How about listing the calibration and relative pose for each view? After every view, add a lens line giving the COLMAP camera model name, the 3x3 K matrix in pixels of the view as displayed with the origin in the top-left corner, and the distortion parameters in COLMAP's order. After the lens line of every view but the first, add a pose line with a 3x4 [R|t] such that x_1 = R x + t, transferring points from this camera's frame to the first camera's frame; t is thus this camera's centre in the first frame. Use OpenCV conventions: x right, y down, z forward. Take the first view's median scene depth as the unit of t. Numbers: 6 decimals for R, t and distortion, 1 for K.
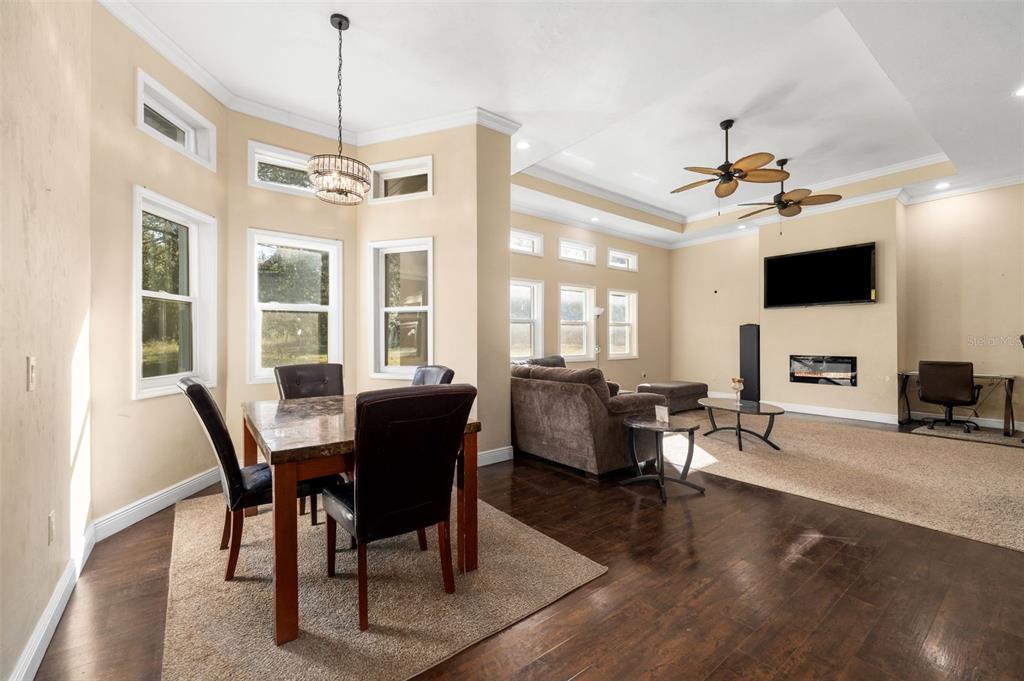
lens RADIAL K [[418.2, 0, 509.7], [0, 418.2, 338.3], [0, 0, 1]] dist [-0.003410, -0.000179]
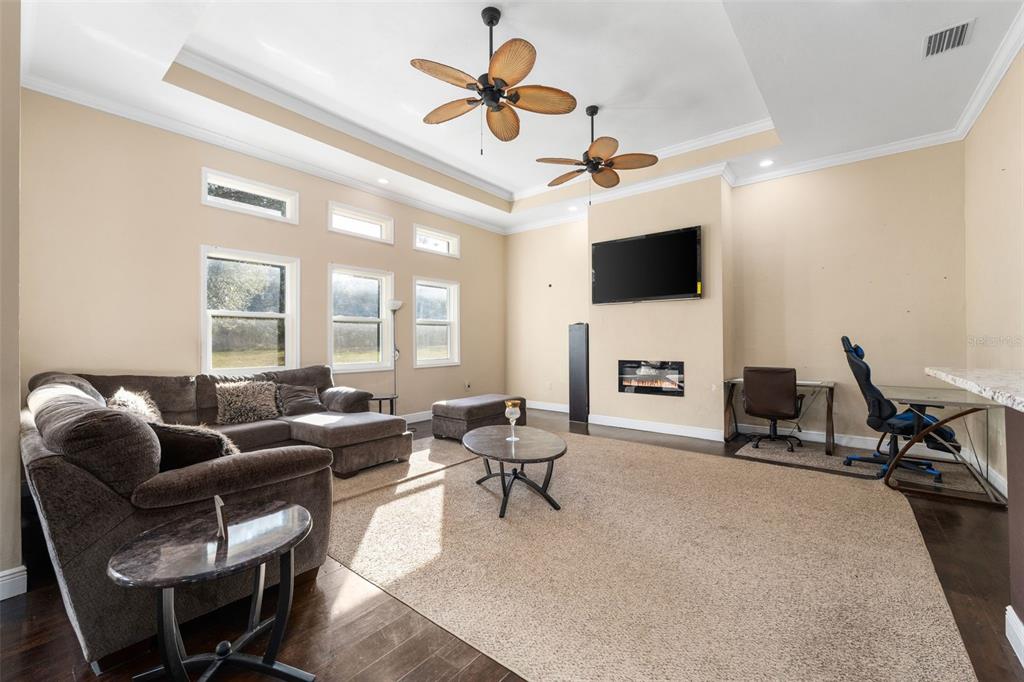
lens RADIAL K [[414.0, 0, 515.5], [0, 414.0, 338.3], [0, 0, 1]] dist [0.002442, -0.000010]
pose [[0.970485, -0.002497, 0.241147, 0.326183], [0.002621, 0.999997, -0.000196, -0.004564], [-0.241146, 0.000822, 0.970488, 0.292544]]
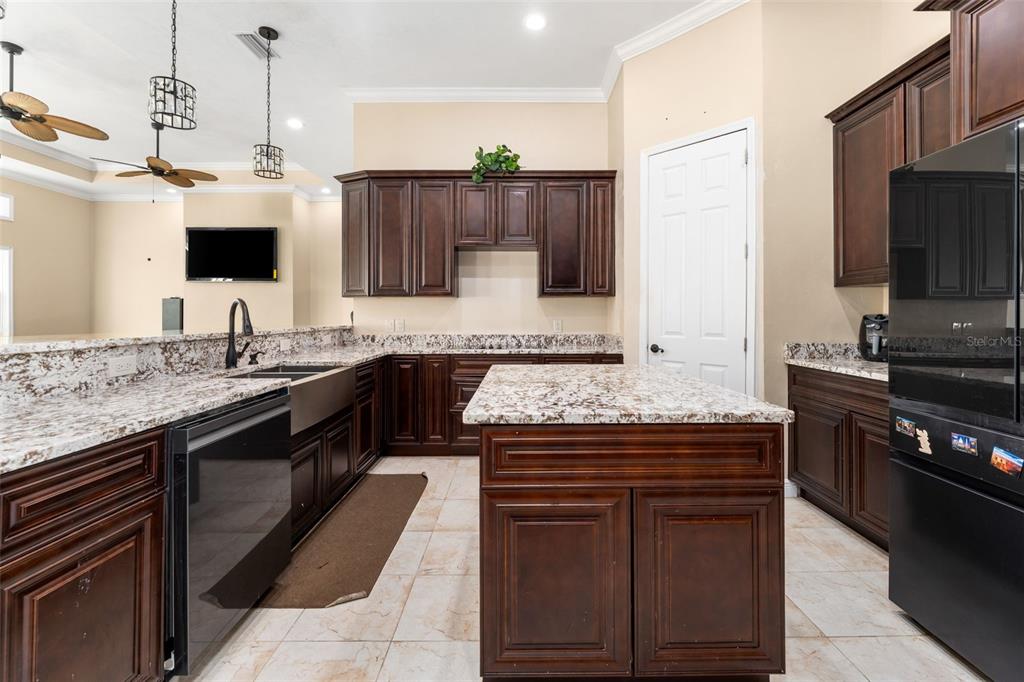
lens RADIAL K [[426.0, 0, 516.0], [0, 426.0, 315.2], [0, 0, 1]] dist [-0.000108, -0.000162]
pose [[0.606113, -0.000433, 0.795379, 0.370107], [-0.003493, 0.999989, 0.003206, -0.000365], [-0.795371, -0.004722, 0.606105, -0.223646]]
